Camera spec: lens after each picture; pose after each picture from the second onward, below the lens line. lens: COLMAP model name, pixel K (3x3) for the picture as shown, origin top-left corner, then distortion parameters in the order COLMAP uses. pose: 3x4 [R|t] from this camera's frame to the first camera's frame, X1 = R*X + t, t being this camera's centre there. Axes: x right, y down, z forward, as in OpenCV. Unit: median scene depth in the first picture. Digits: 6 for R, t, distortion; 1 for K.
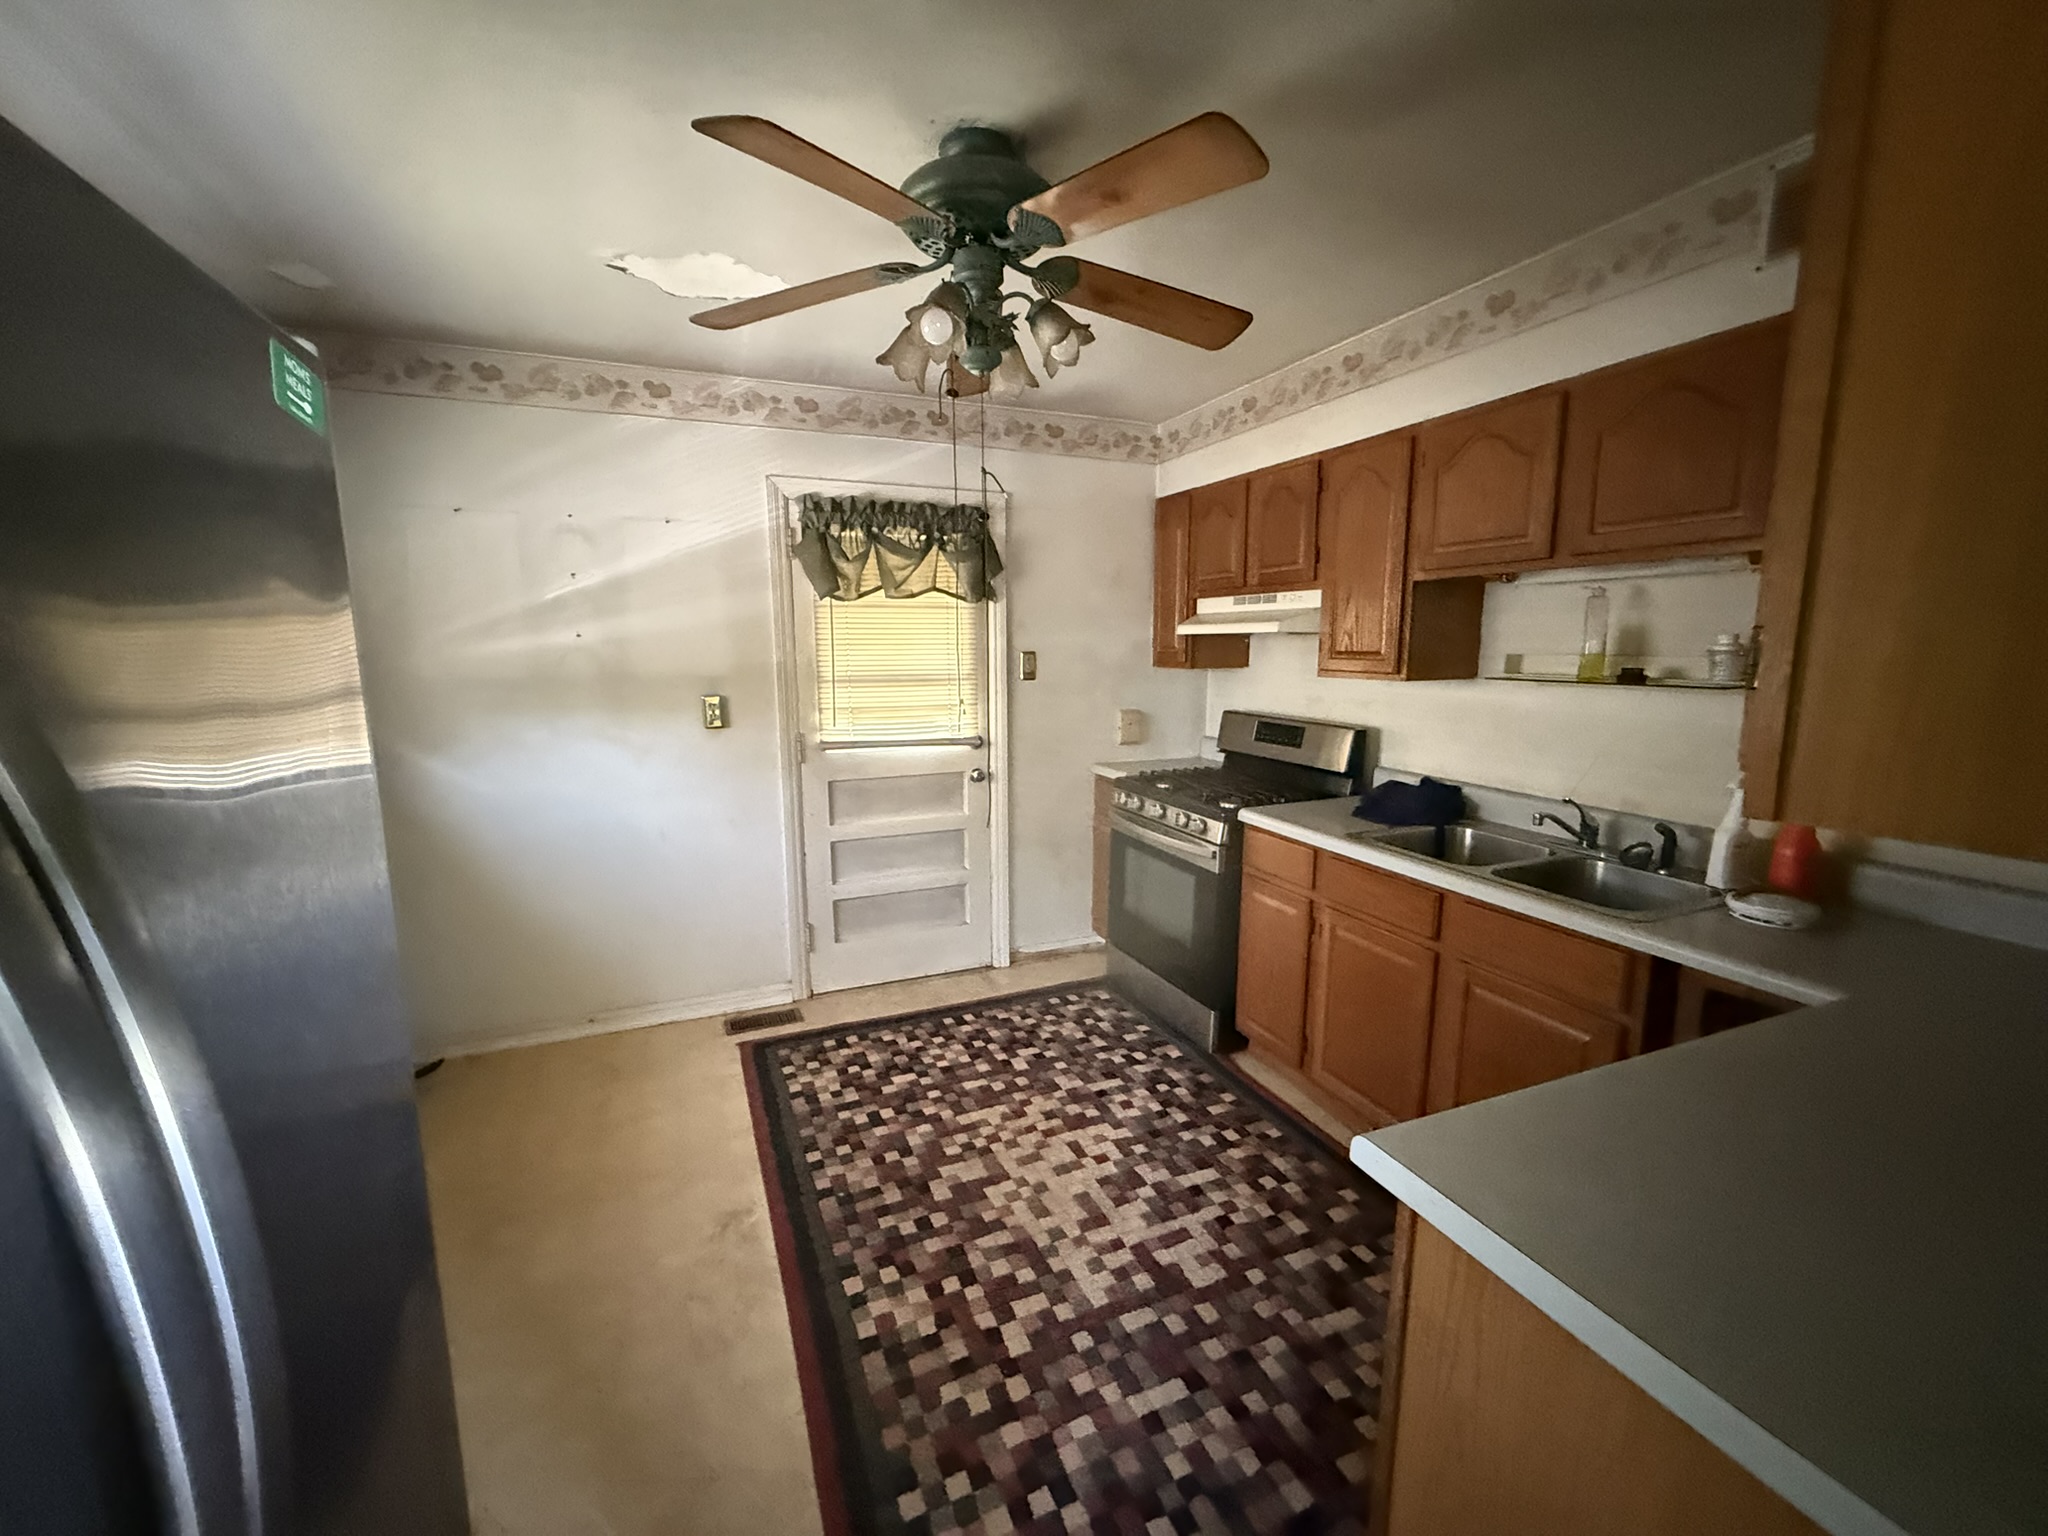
lens RADIAL K [[819.9, 0, 1016.7], [0, 819.9, 768.0], [0, 0, 1]] dist [0.001184, 0.000174]
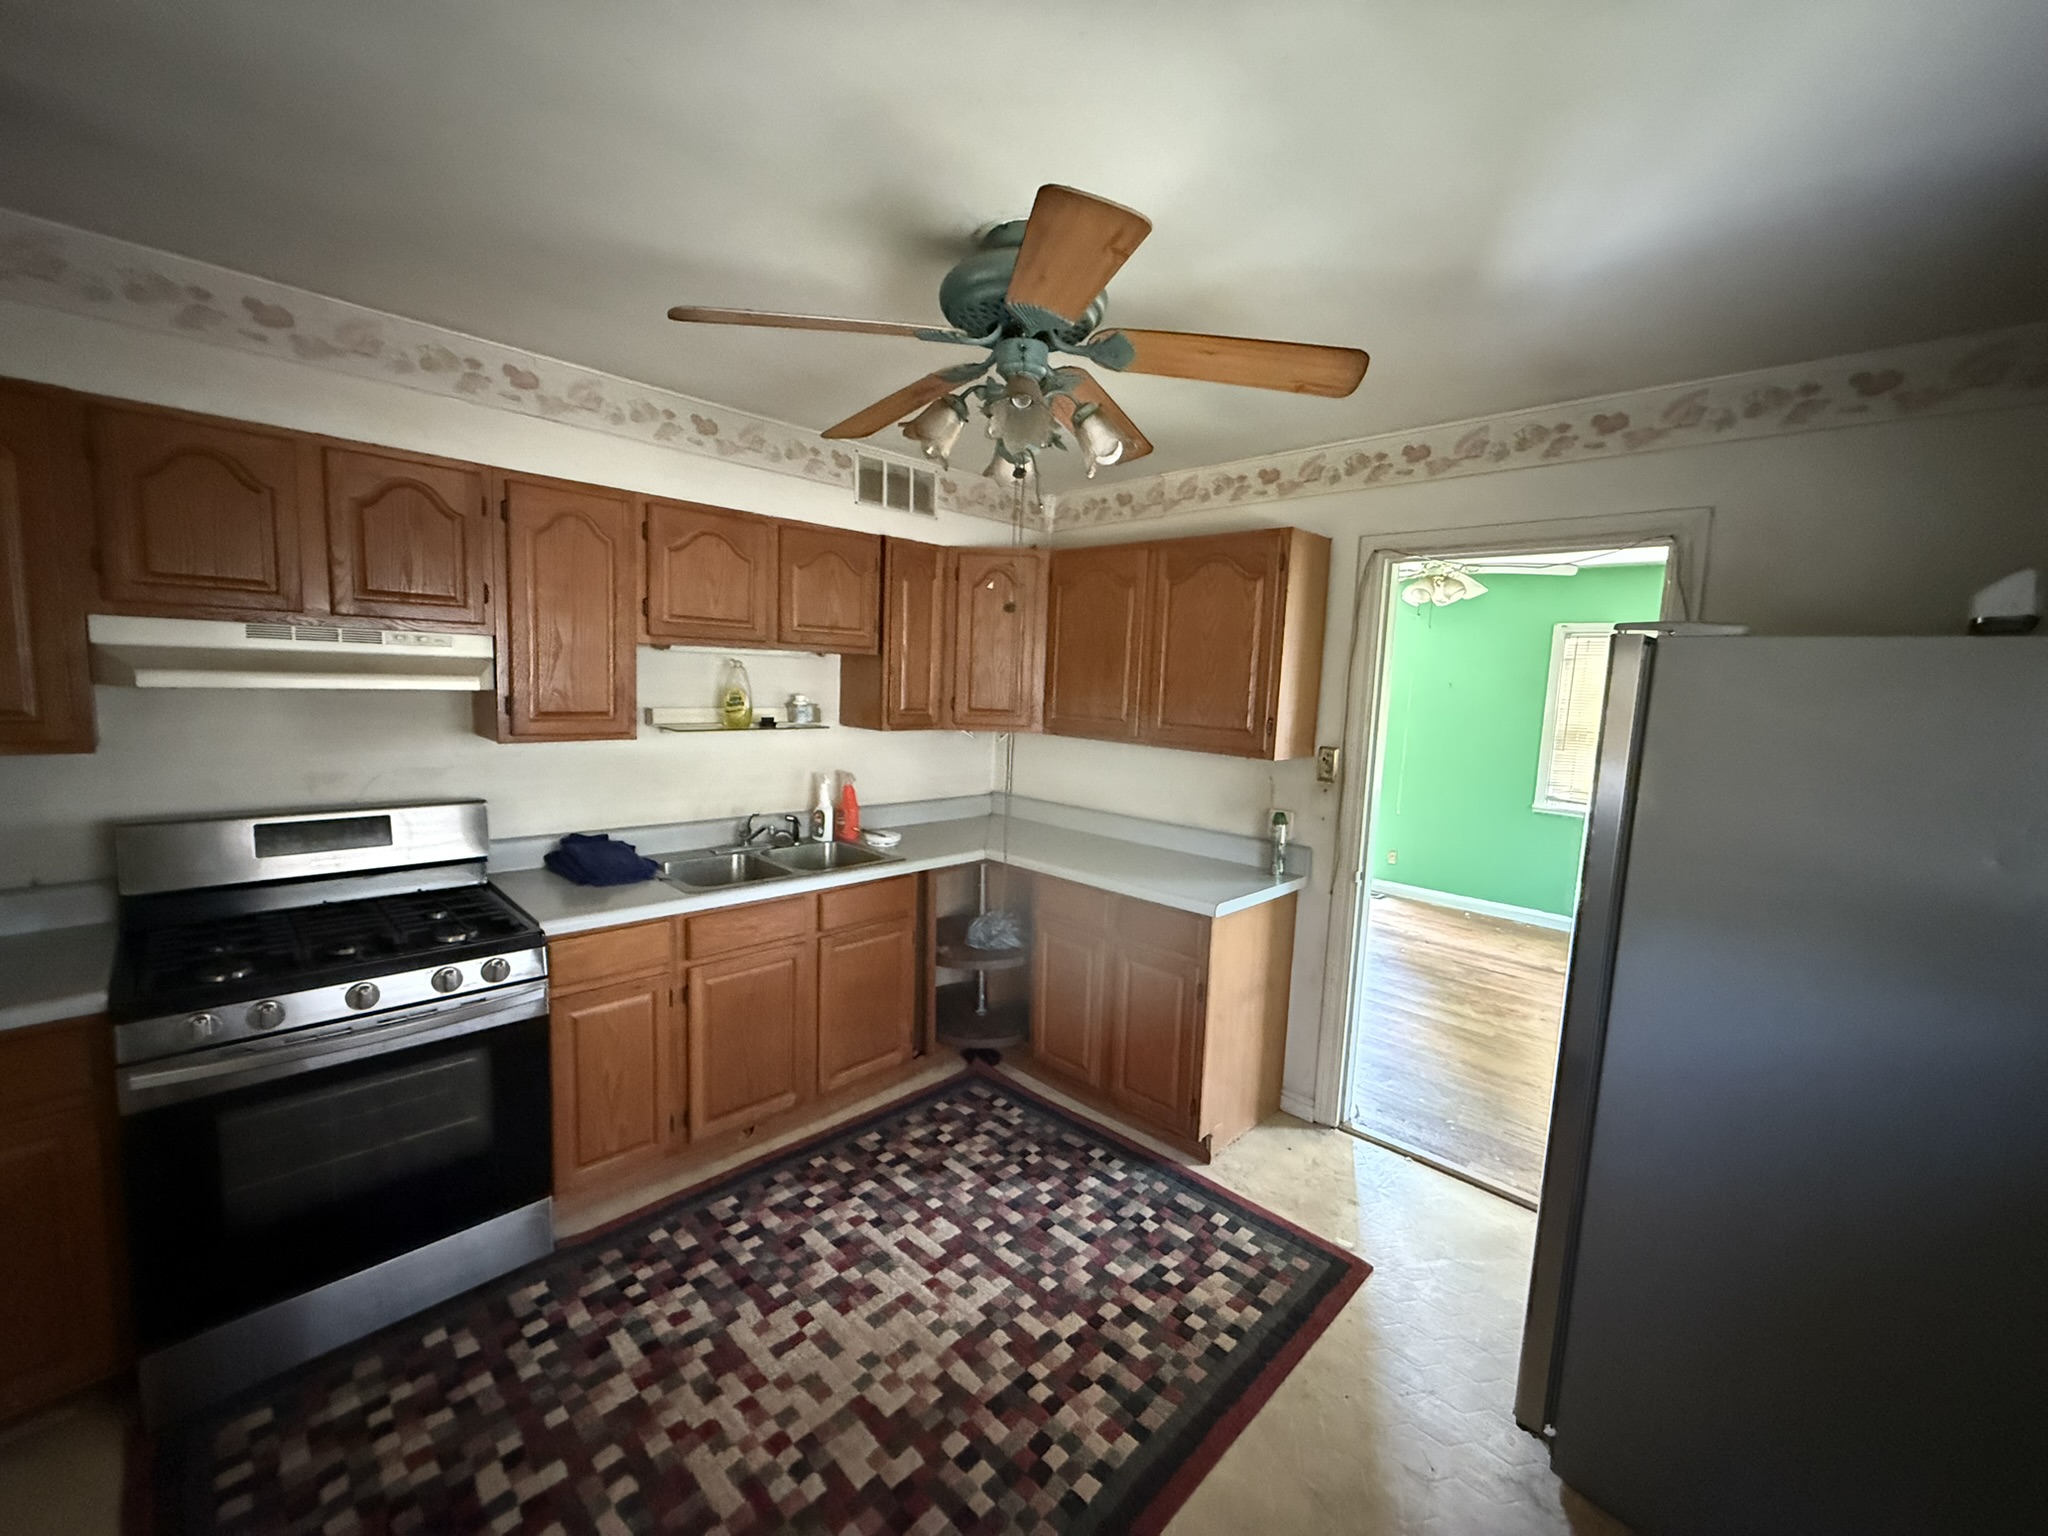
lens RADIAL K [[819.9, 0, 1016.3], [0, 819.9, 767.1], [0, 0, 1]] dist [0.001184, 0.000174]
pose [[-0.392867, -0.116920, 0.912132, -0.782341], [0.101899, 0.980241, 0.169540, -0.236763], [-0.913932, 0.159552, -0.373190, 1.145963]]
